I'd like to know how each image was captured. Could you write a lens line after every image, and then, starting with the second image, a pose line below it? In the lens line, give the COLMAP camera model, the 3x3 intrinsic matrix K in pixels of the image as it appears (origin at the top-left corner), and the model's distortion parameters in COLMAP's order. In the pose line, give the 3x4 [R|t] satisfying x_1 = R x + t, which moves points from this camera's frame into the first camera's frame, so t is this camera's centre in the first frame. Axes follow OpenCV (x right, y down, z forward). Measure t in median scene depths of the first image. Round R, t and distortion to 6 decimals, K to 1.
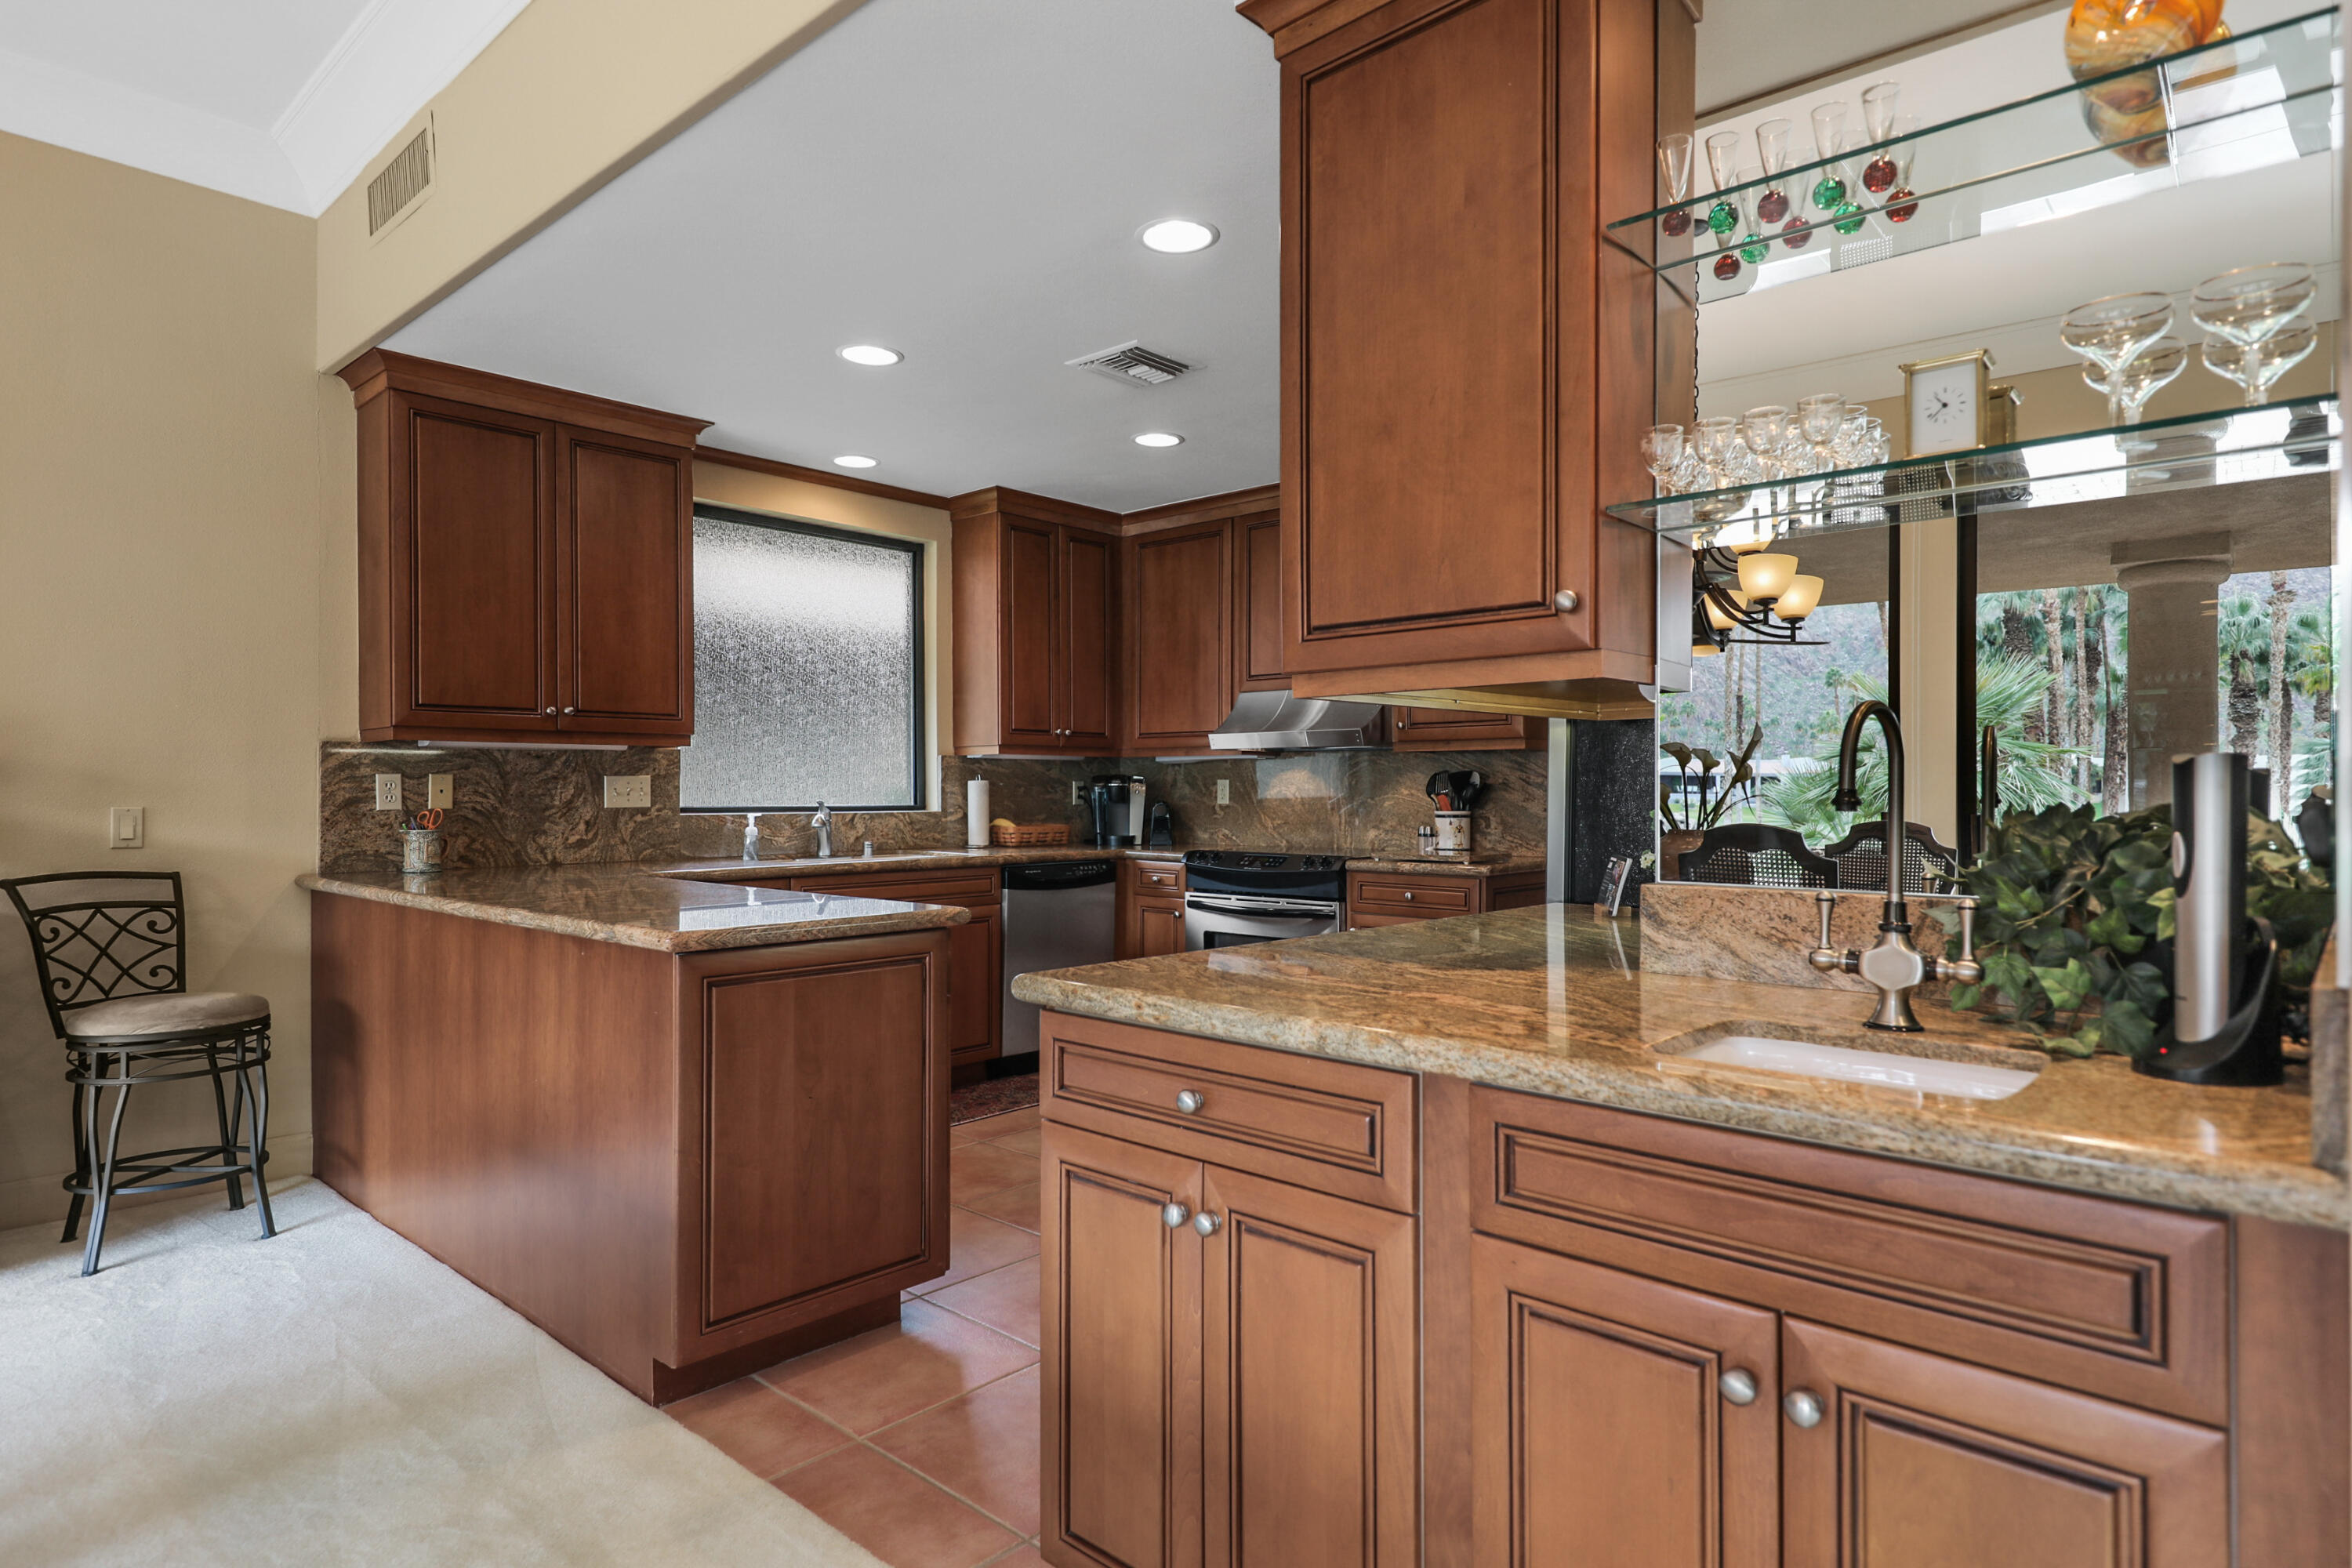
lens RADIAL K [[1279.6, 0, 1167.0], [0, 1279.6, 782.5], [0, 0, 1]] dist [-0.000430, 0.000116]
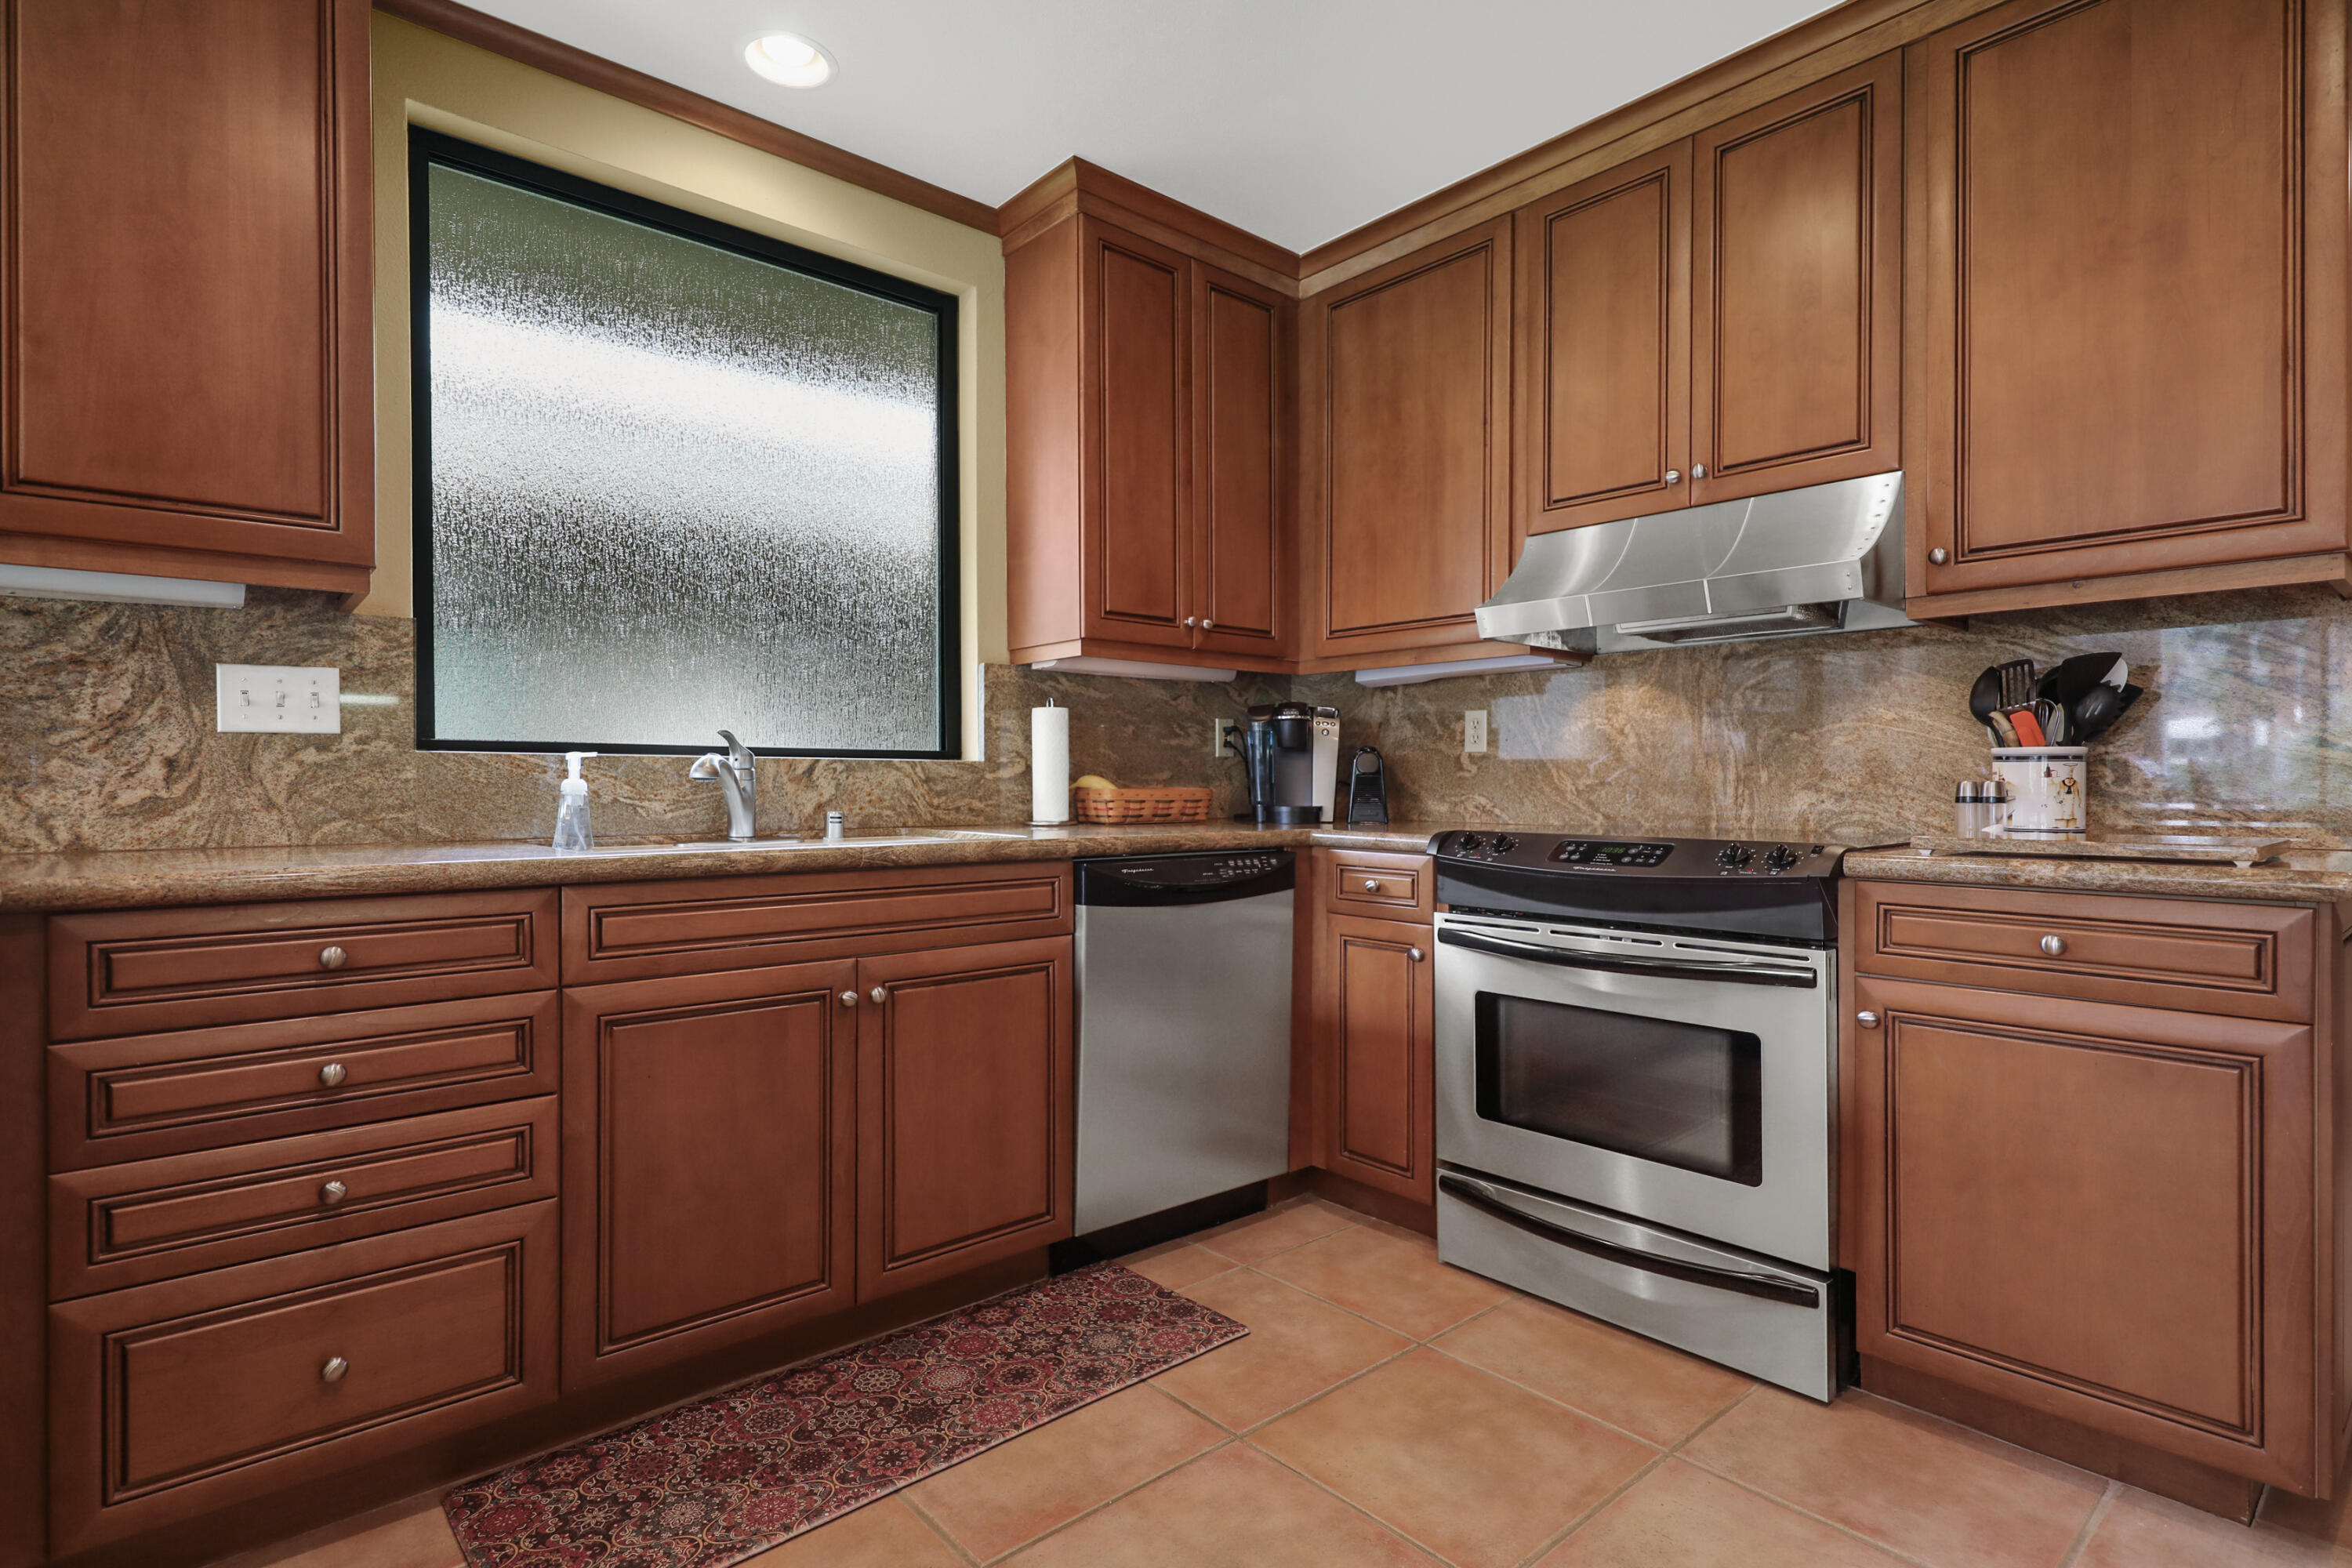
lens RADIAL K [[1180.5, 0, 1166.0], [0, 1180.5, 785.9], [0, 0, 1]] dist [0.000411, -0.000129]
pose [[0.993224, 0.000396, -0.116212, -0.035096], [0.000697, 0.999956, 0.009370, 0.028463], [0.116211, -0.009387, 0.993180, 0.484609]]
